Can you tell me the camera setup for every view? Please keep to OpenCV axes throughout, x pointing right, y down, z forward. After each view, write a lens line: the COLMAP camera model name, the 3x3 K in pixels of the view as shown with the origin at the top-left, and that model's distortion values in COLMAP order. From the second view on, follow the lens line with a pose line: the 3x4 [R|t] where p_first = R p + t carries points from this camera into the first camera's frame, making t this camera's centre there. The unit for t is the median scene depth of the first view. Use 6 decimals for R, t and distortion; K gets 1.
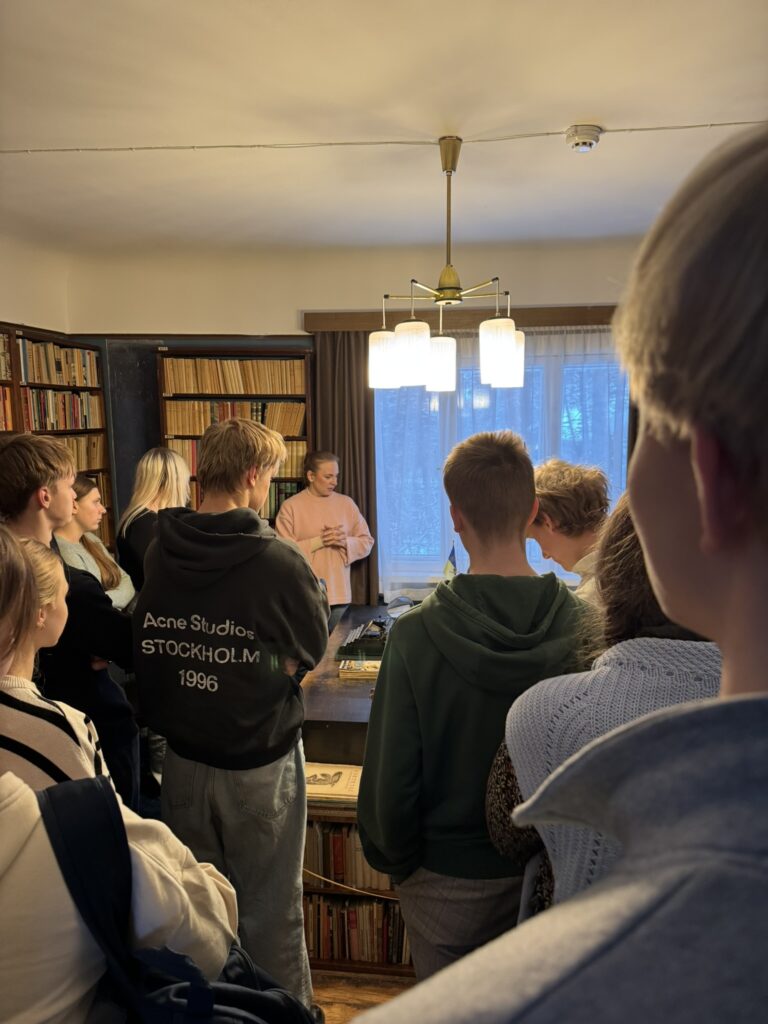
lens RADIAL K [[737.9, 0, 382.3], [0, 737.9, 521.7], [0, 0, 1]] dist [-0.010244, 0.001813]
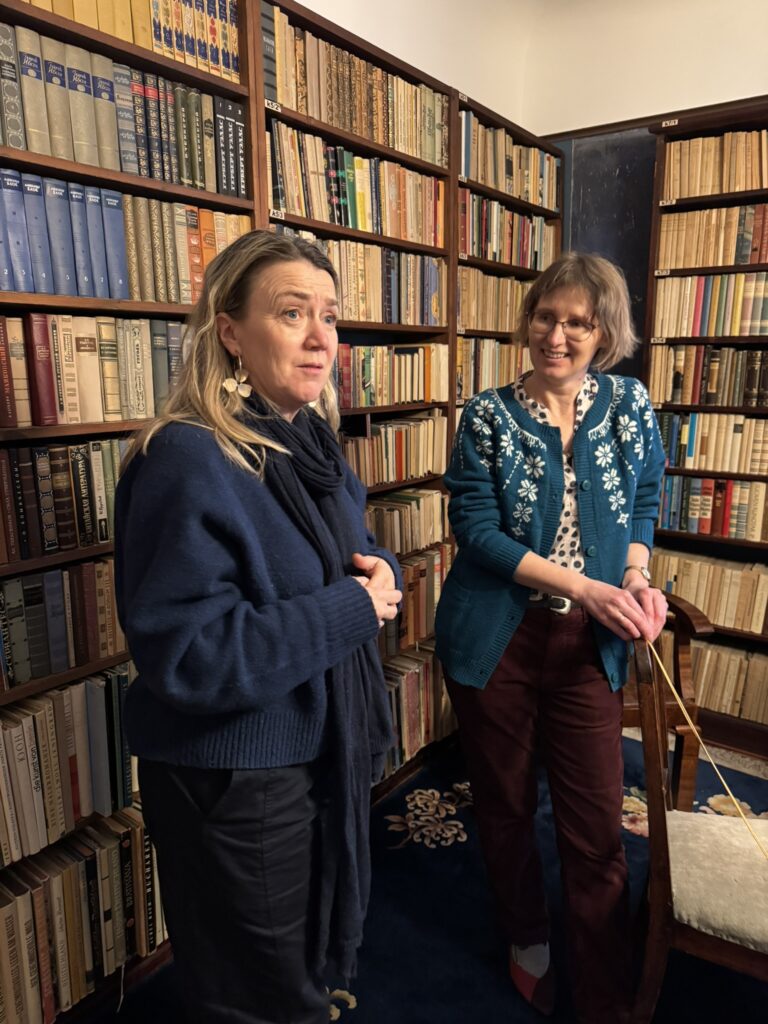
lens RADIAL K [[737.9, 0, 378.6], [0, 737.9, 515.2], [0, 0, 1]] dist [-0.010244, 0.001813]
pose [[0.862026, 0.099164, -0.497069, -0.165455], [-0.068257, 0.994454, 0.080019, 0.061559], [0.502247, -0.035050, 0.864014, 0.322957]]
